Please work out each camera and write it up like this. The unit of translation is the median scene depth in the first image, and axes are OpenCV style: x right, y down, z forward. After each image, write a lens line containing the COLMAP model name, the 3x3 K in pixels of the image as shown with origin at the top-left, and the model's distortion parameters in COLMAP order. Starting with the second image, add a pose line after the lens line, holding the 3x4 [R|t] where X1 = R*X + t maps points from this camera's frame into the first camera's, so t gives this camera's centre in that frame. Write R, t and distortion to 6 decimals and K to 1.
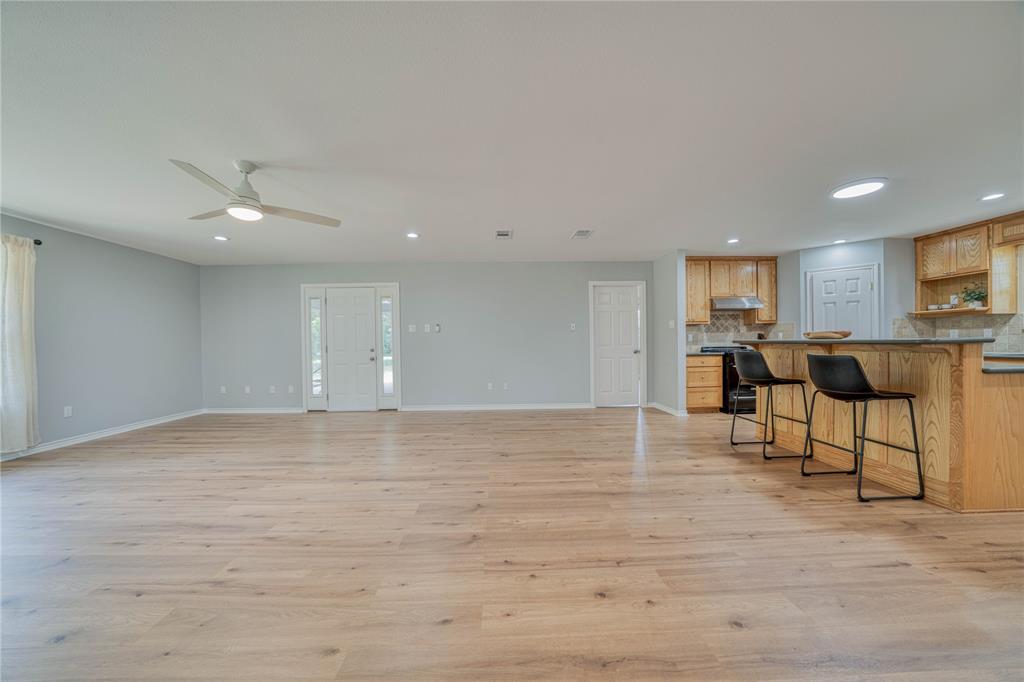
lens RADIAL K [[358.6, 0, 513.6], [0, 358.6, 340.3], [0, 0, 1]] dist [-0.000739, -0.000015]
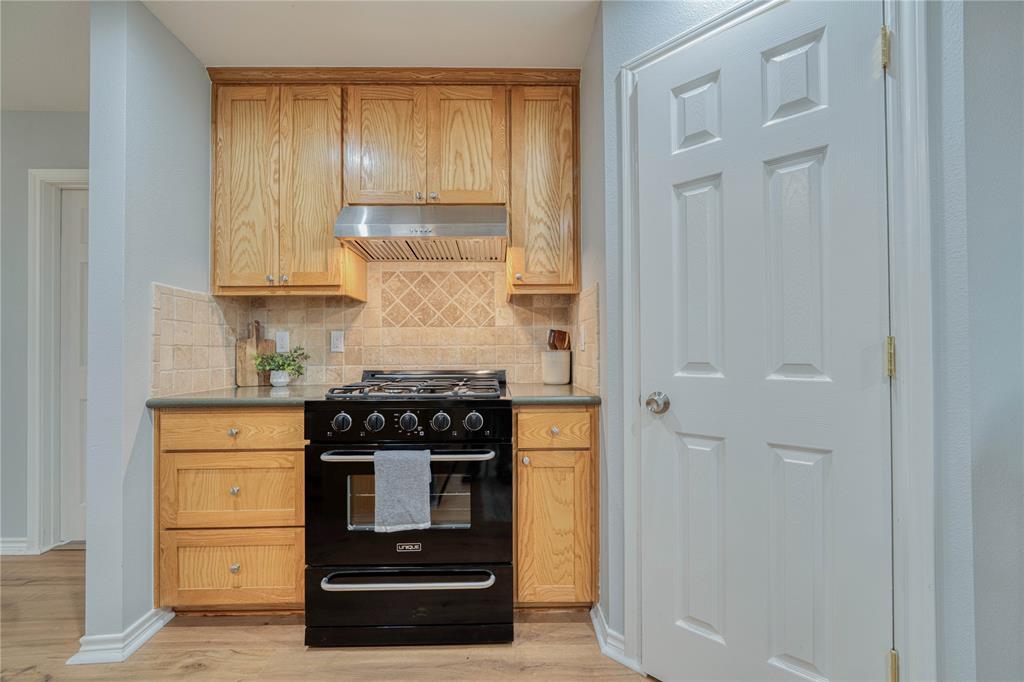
lens RADIAL K [[380.0, 0, 511.1], [0, 380.0, 341.1], [0, 0, 1]] dist [-0.012735, -0.000100]
pose [[0.999656, 0.008963, -0.024652, 0.735075], [-0.009298, 0.999866, -0.013505, -0.003816], [0.024528, 0.013729, 0.999605, 0.729927]]
